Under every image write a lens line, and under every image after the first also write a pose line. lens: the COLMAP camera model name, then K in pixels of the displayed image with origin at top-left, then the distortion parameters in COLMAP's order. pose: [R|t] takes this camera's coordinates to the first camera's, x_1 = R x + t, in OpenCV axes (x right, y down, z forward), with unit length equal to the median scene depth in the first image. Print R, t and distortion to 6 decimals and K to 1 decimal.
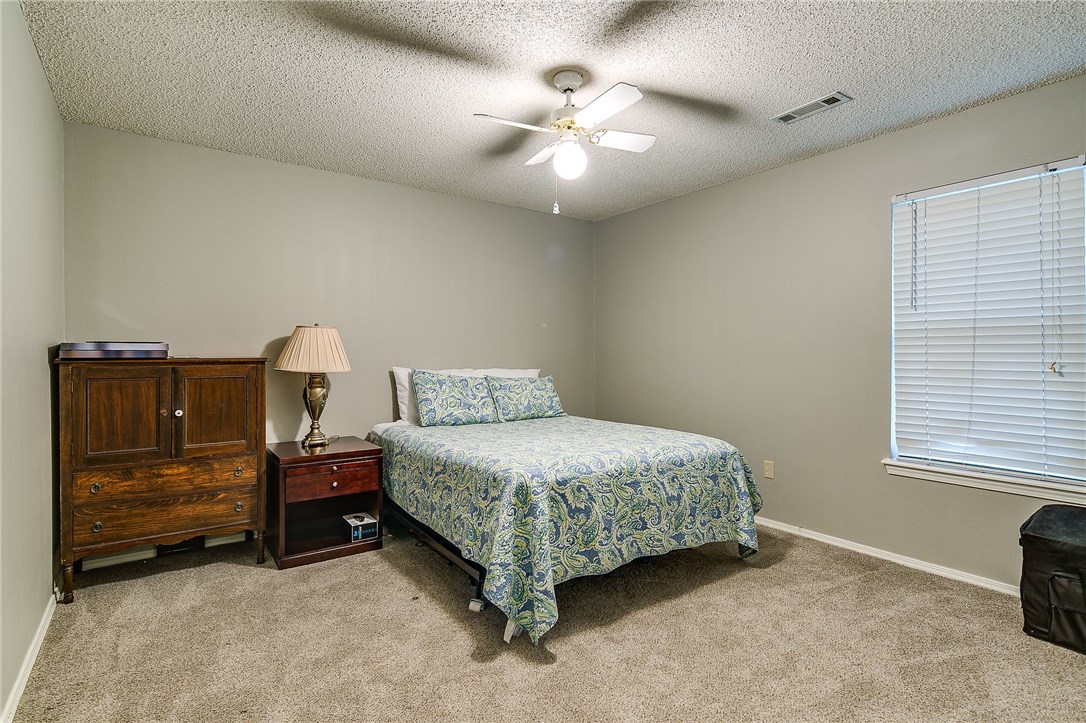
lens RADIAL K [[528.8, 0, 544.7], [0, 528.8, 362.8], [0, 0, 1]] dist [-0.001166, -0.010737]
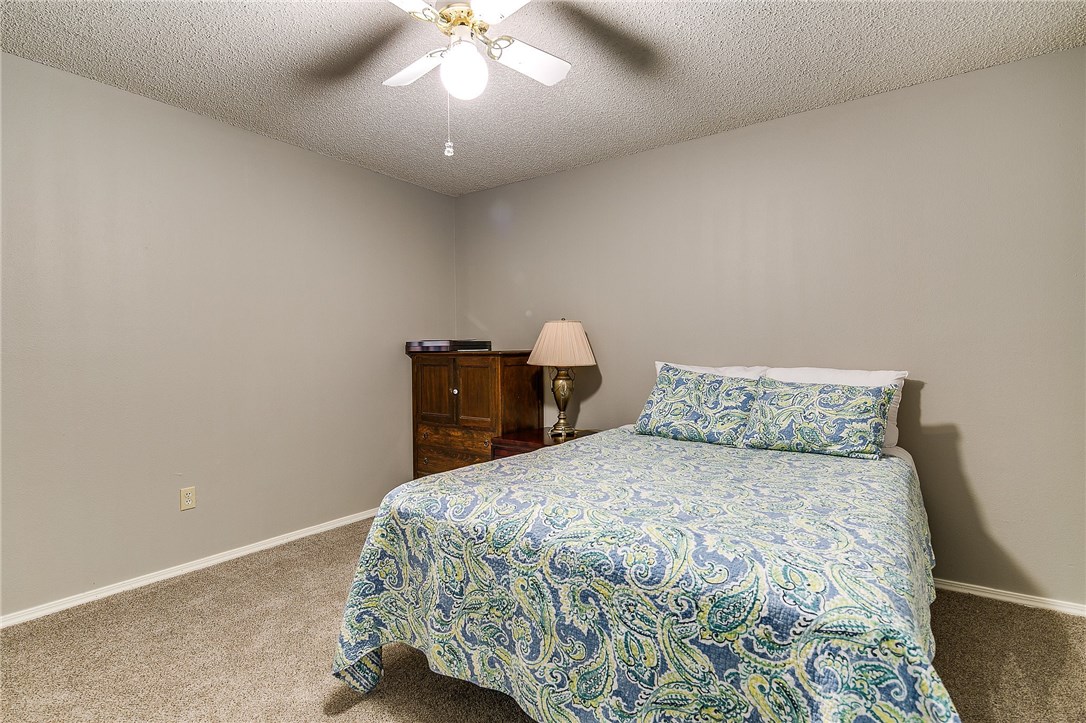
lens RADIAL K [[528.8, 0, 544.6], [0, 528.8, 351.9], [0, 0, 1]] dist [-0.001166, -0.010737]
pose [[0.325936, 0.003306, -0.945386, 0.700924], [-0.010441, 0.999945, -0.000103, -0.010233], [0.945334, 0.009904, 0.325953, 0.799461]]
